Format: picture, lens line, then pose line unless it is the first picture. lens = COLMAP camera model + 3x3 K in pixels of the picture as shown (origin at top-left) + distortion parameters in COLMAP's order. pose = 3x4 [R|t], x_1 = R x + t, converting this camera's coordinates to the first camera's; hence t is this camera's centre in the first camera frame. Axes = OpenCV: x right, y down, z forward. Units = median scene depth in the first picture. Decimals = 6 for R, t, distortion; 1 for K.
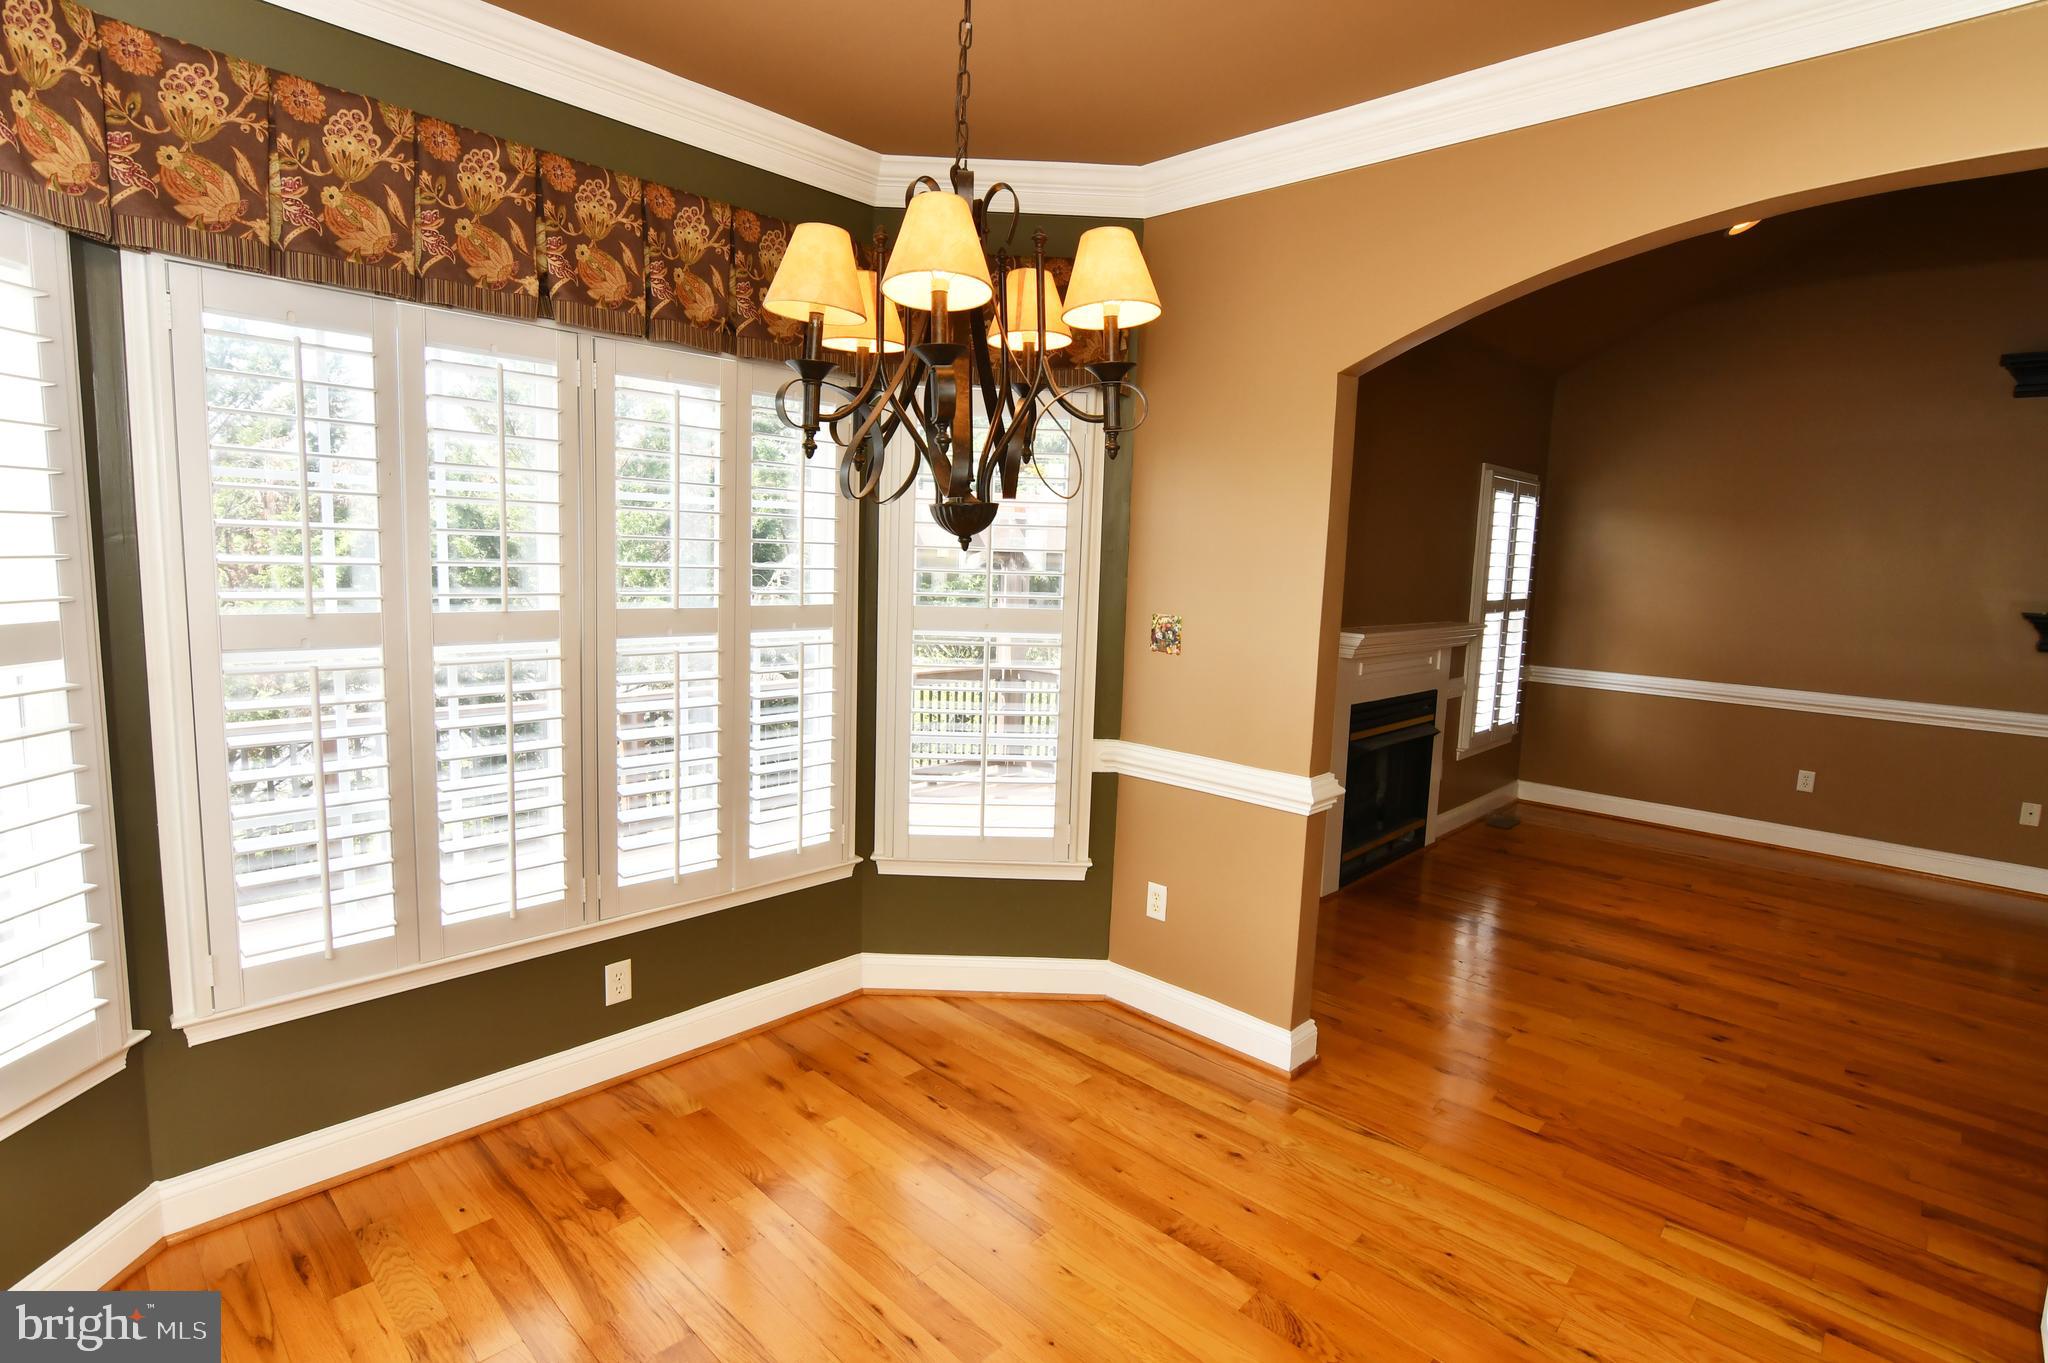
lens RADIAL K [[997.9, 0, 1014.7], [0, 997.9, 667.3], [0, 0, 1]] dist [-0.031669, 0.009005]
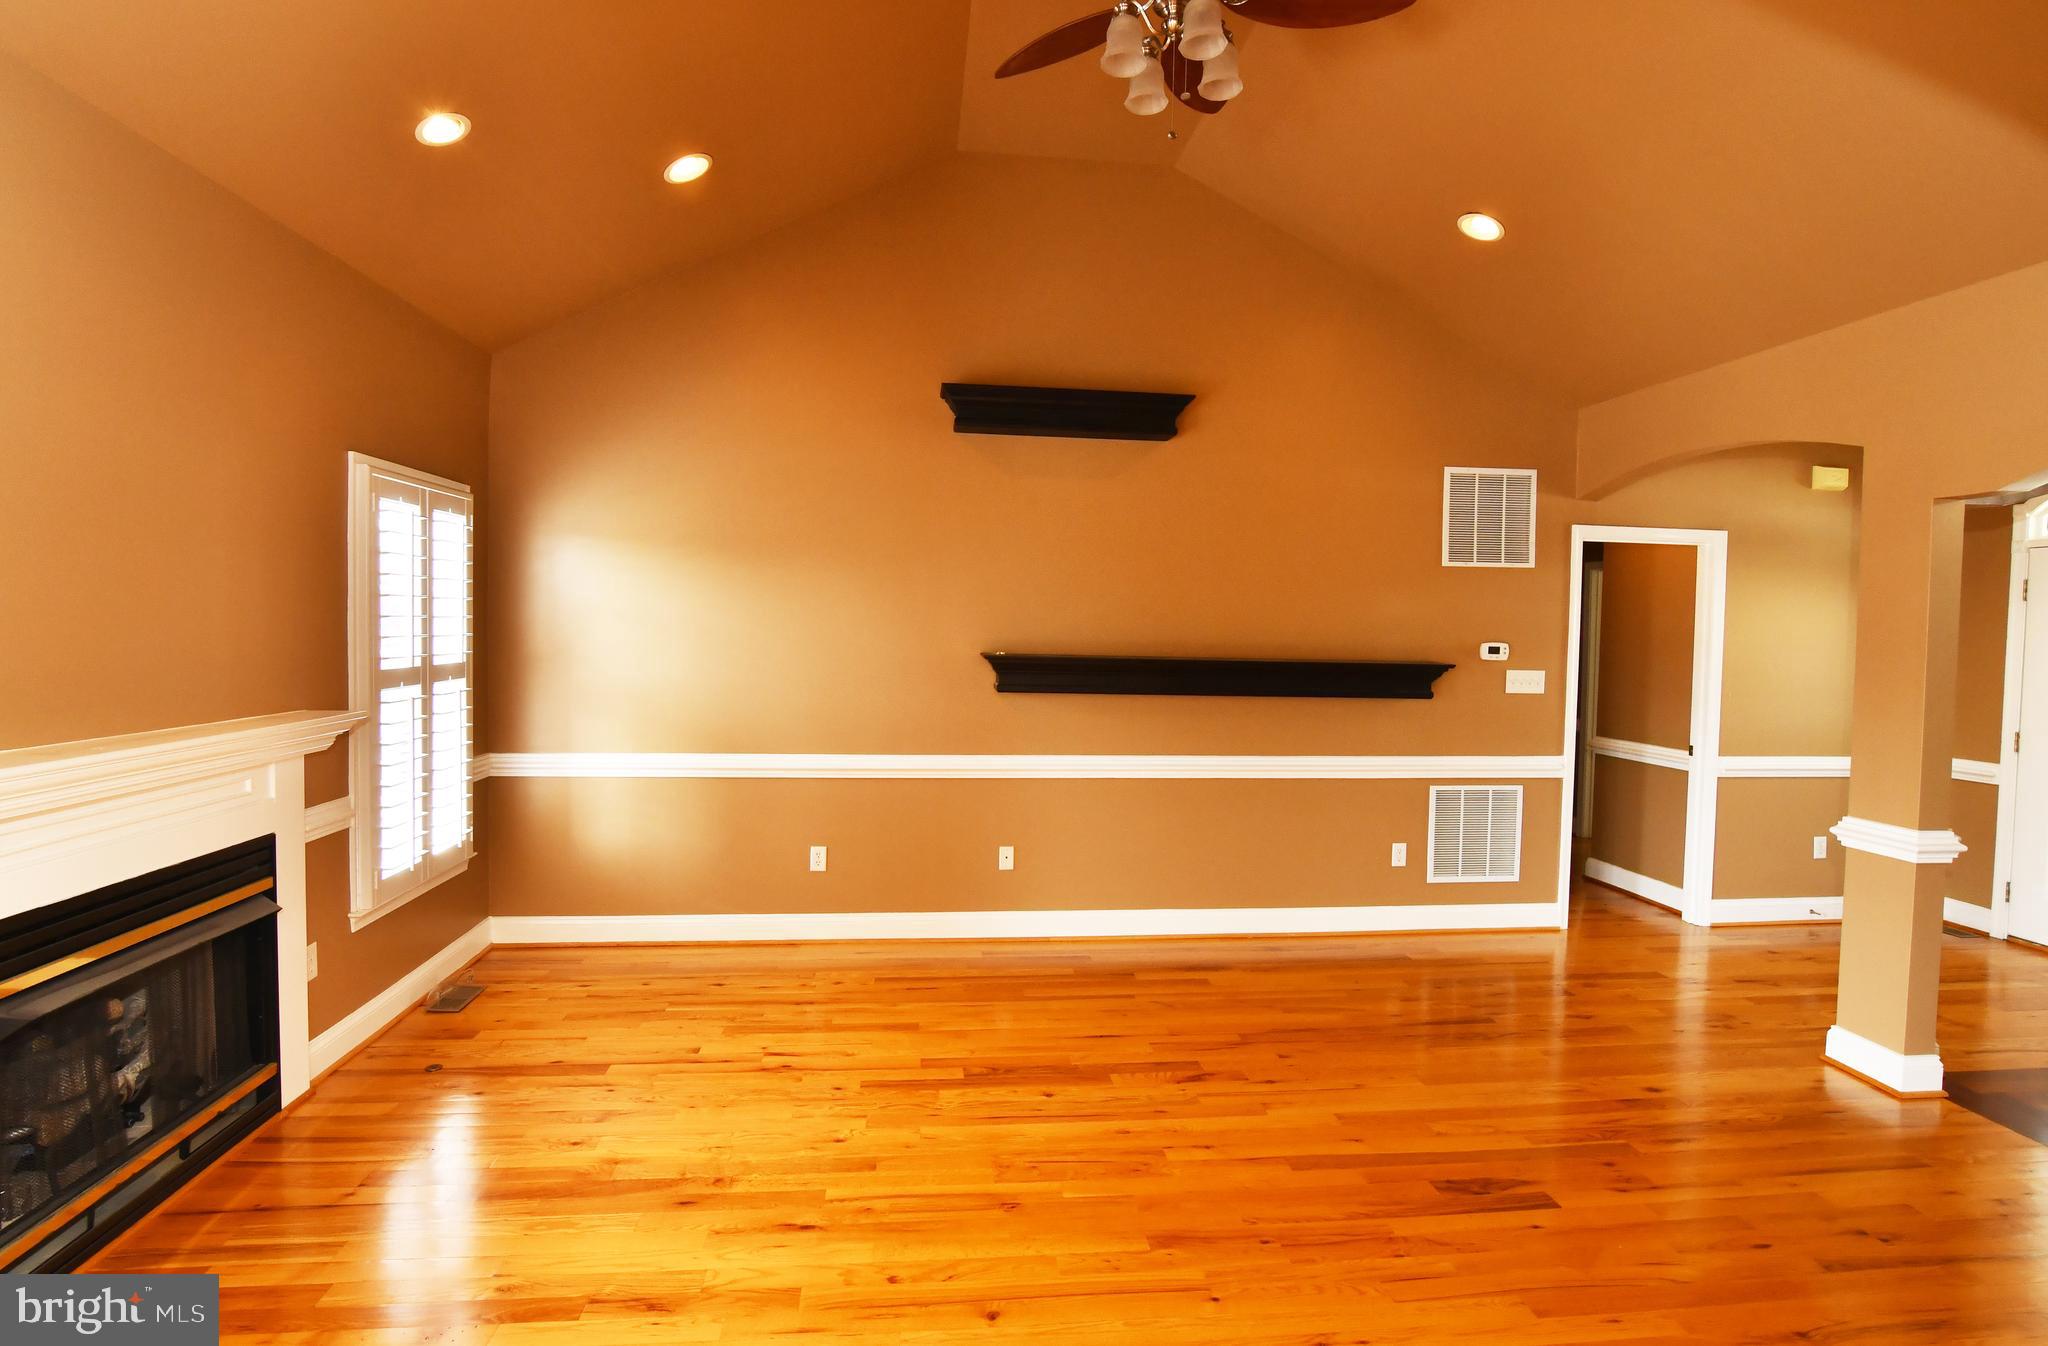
lens RADIAL K [[1008.9, 0, 1021.8], [0, 1008.9, 671.1], [0, 0, 1]] dist [-0.027171, 0.000573]
pose [[0.642207, -0.054902, 0.764563, 0.337029], [0.094280, 0.995516, -0.007706, -0.030738], [-0.760711, 0.077032, 0.644503, 0.373636]]
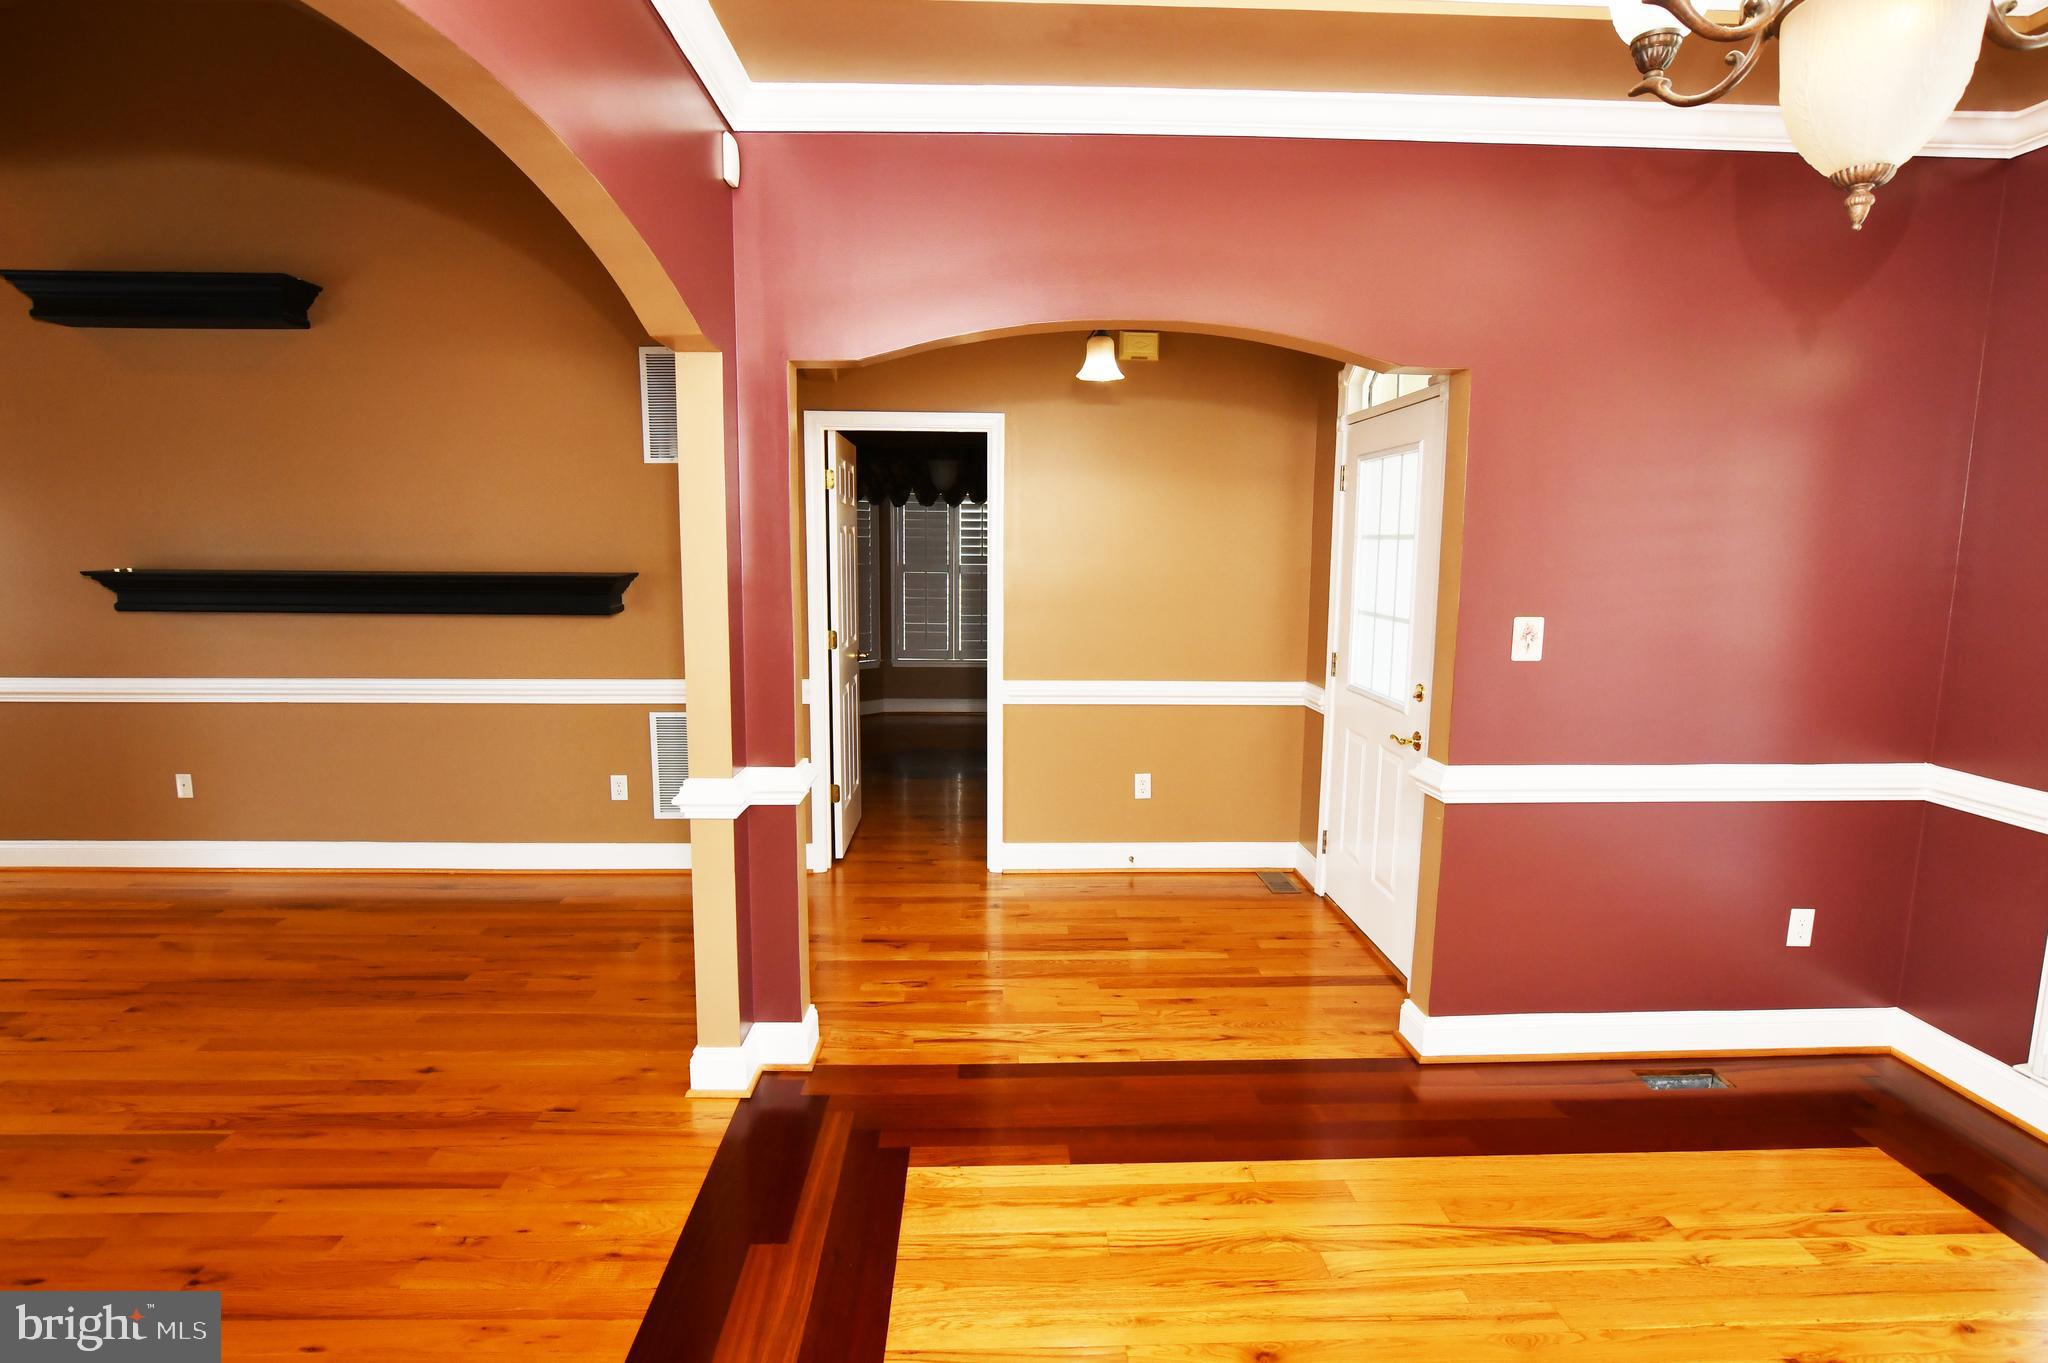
lens RADIAL K [[997.9, 0, 1024.5], [0, 997.9, 679.9], [0, 0, 1]] dist [-0.031669, 0.009005]
pose [[0.700436, -0.126059, 0.702495, 1.111441], [0.100375, 0.991895, 0.077911, 0.067201], [-0.706622, 0.015941, 0.707412, -0.261375]]
